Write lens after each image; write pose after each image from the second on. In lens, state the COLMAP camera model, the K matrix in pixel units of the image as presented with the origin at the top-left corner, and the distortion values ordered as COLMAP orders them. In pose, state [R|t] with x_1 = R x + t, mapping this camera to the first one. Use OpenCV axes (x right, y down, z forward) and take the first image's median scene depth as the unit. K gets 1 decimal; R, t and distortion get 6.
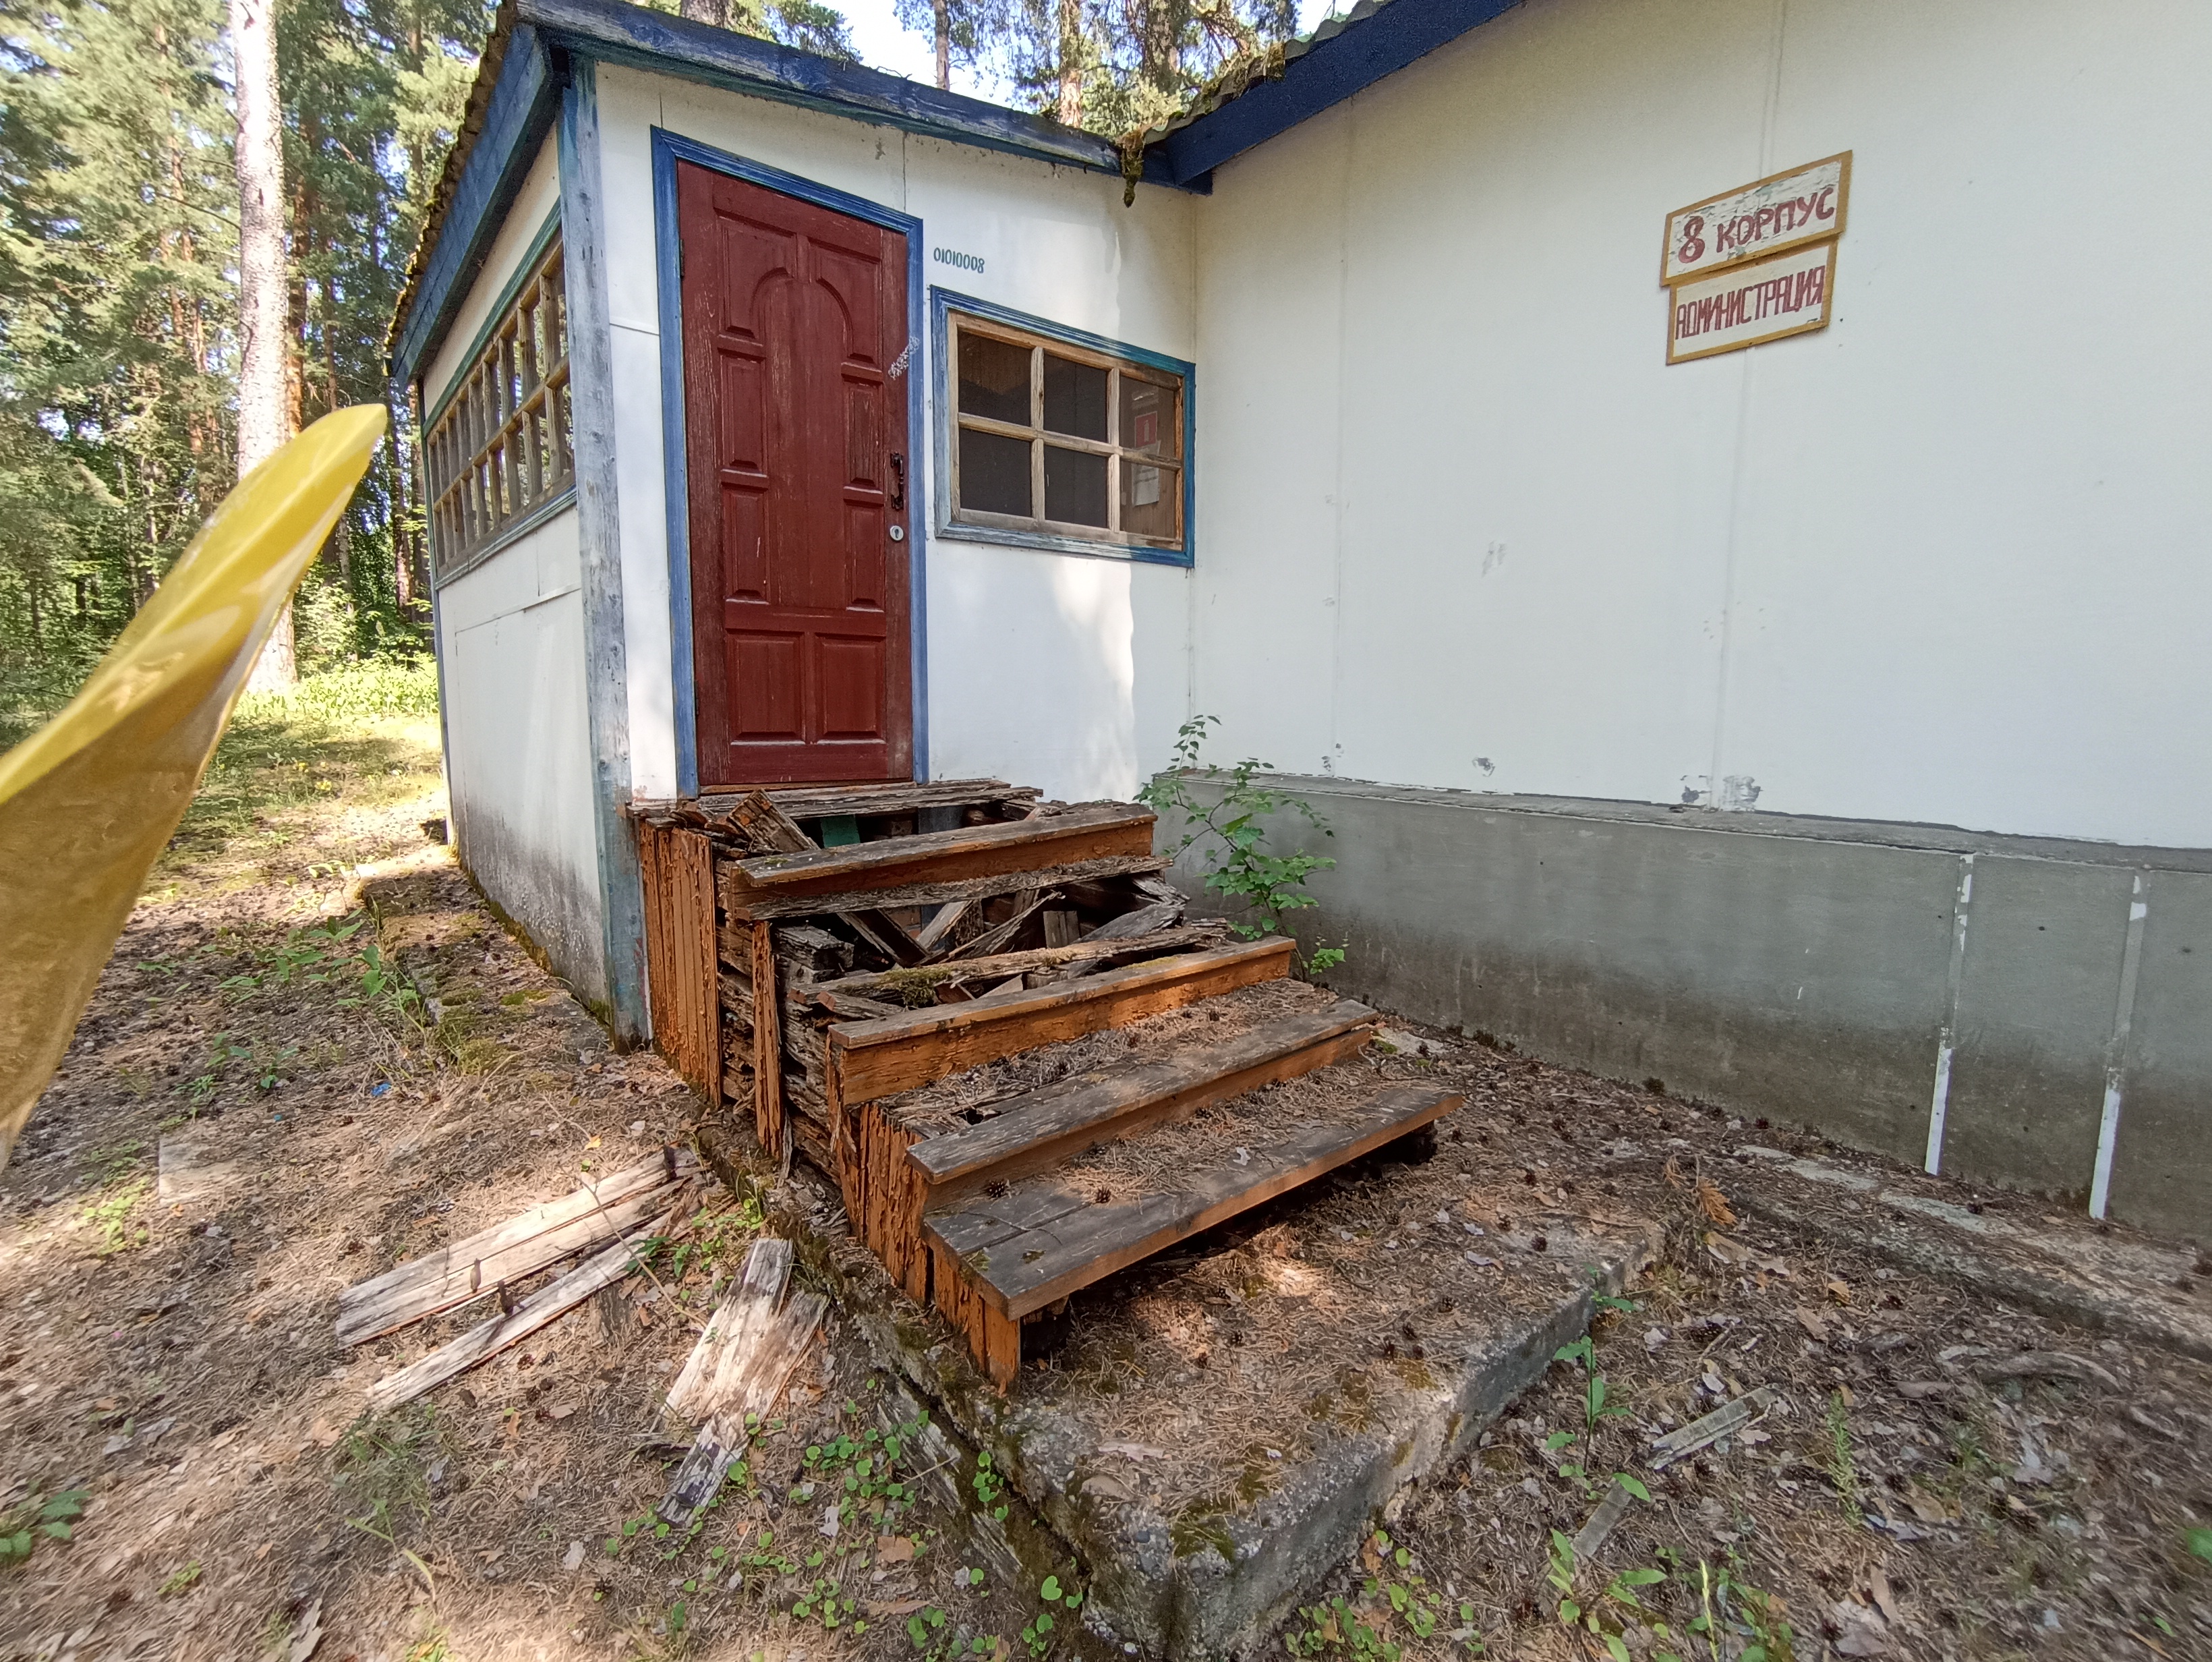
lens RADIAL K [[984.8, 0, 1104.8], [0, 984.8, 830.1], [0, 0, 1]] dist [-0.022532, 0.004071]
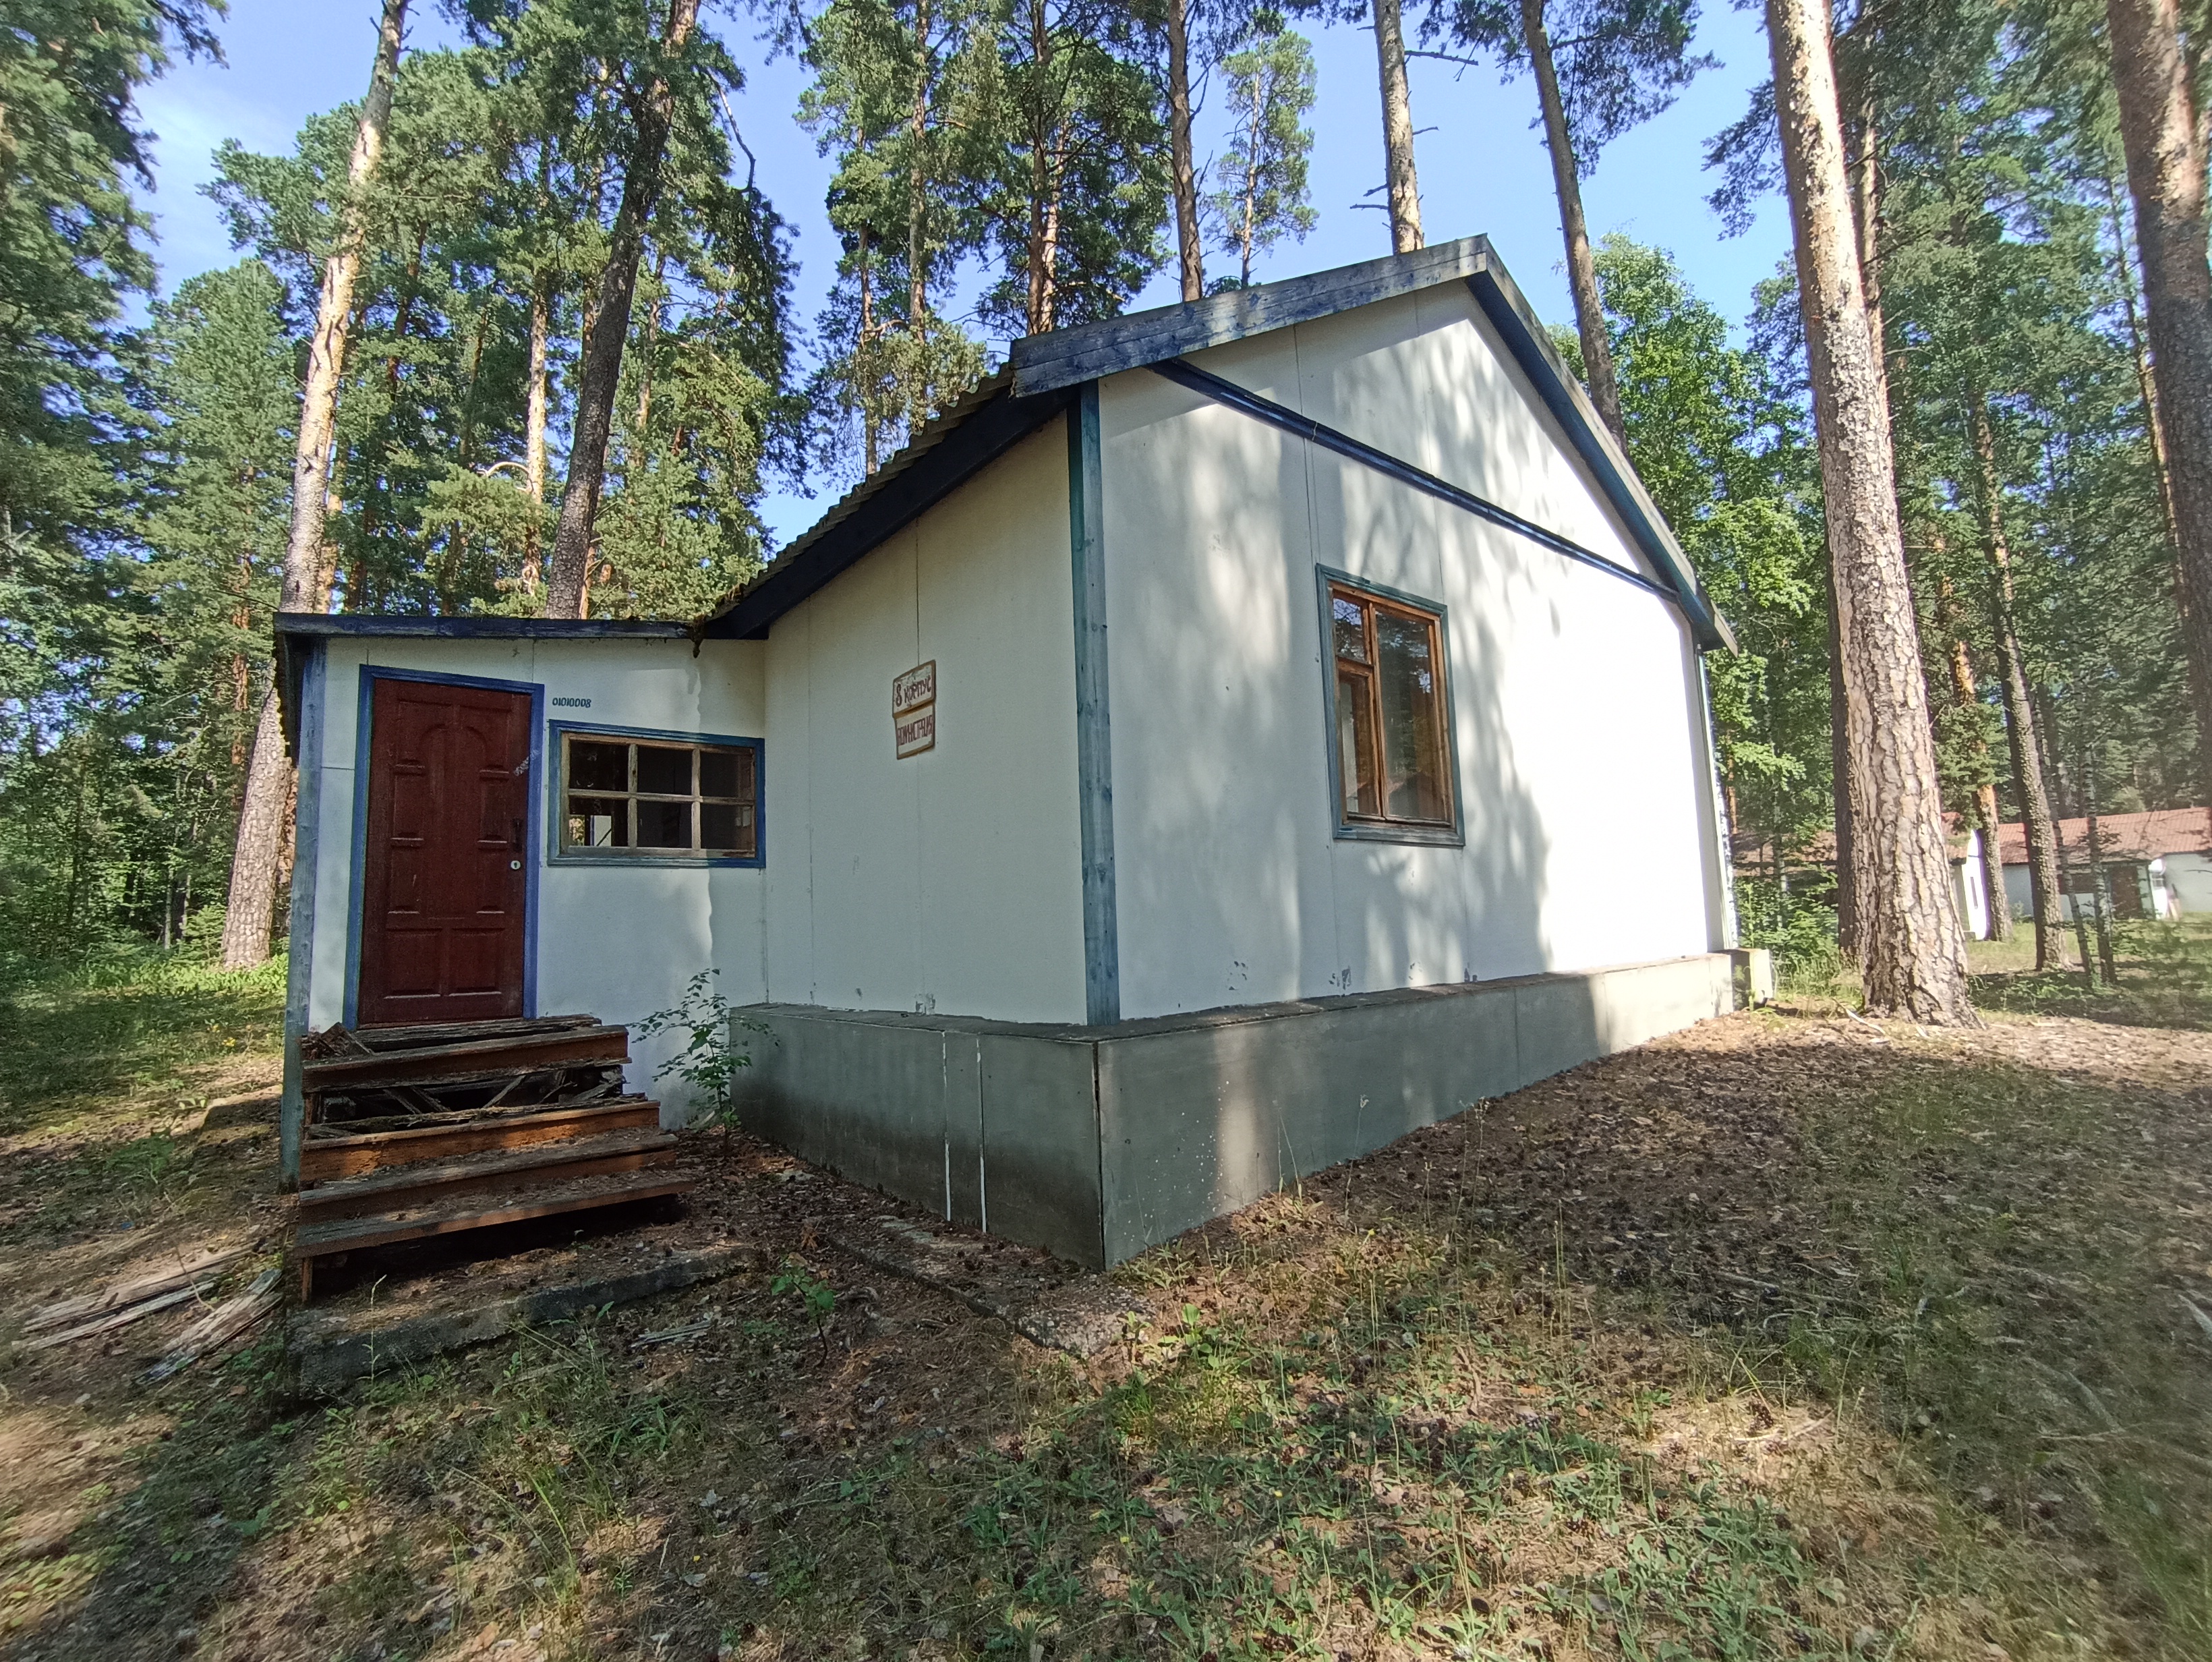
lens RADIAL K [[984.8, 0, 1104.6], [0, 984.8, 832.7], [0, 0, 1]] dist [-0.022532, 0.004071]
pose [[0.998703, -0.046343, -0.021089, 0.762110], [0.039980, 0.970246, -0.238796, 0.071418], [0.031528, 0.237643, 0.970841, -0.535299]]
